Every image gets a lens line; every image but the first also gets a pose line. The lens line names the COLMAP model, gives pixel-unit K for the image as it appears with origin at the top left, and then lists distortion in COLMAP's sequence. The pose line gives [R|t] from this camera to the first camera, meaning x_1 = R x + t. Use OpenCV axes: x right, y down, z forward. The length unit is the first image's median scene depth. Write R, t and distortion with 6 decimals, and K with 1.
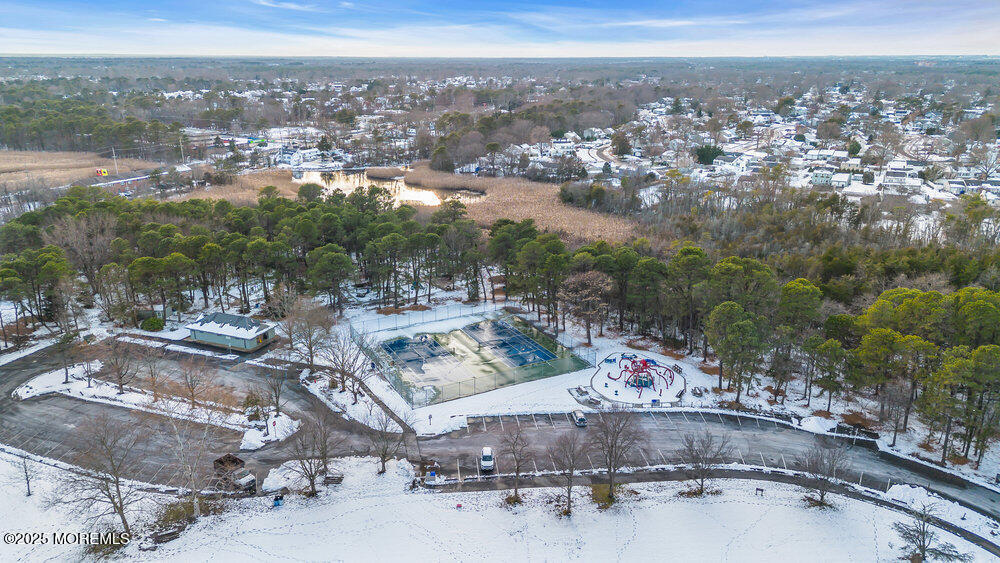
lens RADIAL K [[701.1, 0, 500.0], [0, 701.1, 281.5], [0, 0, 1]] dist [0.075784, -0.074371]
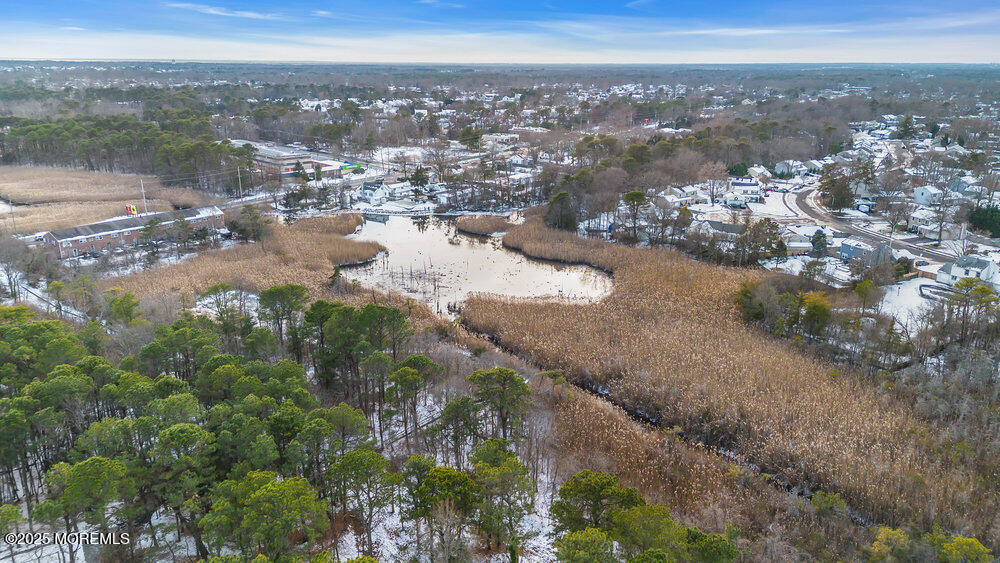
lens RADIAL K [[701.1, 0, 500.0], [0, 701.1, 281.5], [0, 0, 1]] dist [0.075784, -0.074371]
pose [[0.972336, 0.072474, -0.222061, 0.012968], [-0.074341, 0.997233, -0.000051, -0.072634], [0.221443, 0.016558, 0.975033, 0.227119]]
